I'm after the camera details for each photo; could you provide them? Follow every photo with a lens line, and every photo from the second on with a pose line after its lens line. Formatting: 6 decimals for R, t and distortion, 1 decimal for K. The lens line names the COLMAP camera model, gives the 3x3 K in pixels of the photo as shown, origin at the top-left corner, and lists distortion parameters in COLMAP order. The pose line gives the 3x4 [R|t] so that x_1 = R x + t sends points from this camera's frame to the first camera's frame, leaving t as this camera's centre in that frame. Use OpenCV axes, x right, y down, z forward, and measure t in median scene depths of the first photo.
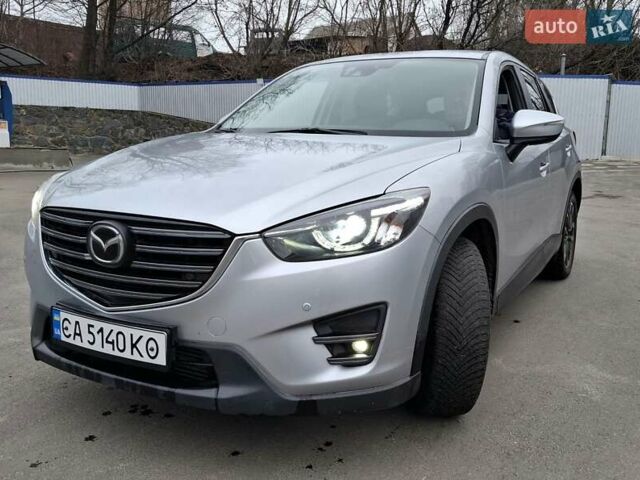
lens RADIAL K [[613.9, 0, 320.5], [0, 613.9, 234.0], [0, 0, 1]] dist [0.048537, 0.000000]
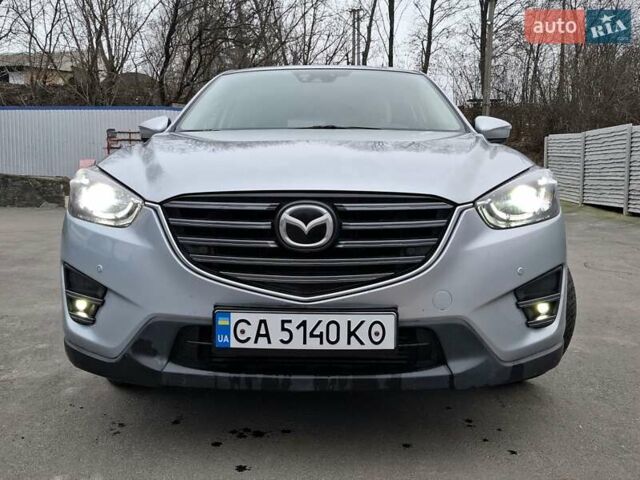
lens RADIAL K [[613.9, 0, 293.8], [0, 613.9, 236.1], [0, 0, 1]] dist [0.048537, 0.000000]
pose [[0.894908, -0.048225, 0.443638, -0.777127], [0.085007, 0.994362, -0.063385, 0.088166], [-0.438080, 0.094436, 0.893962, 0.214821]]
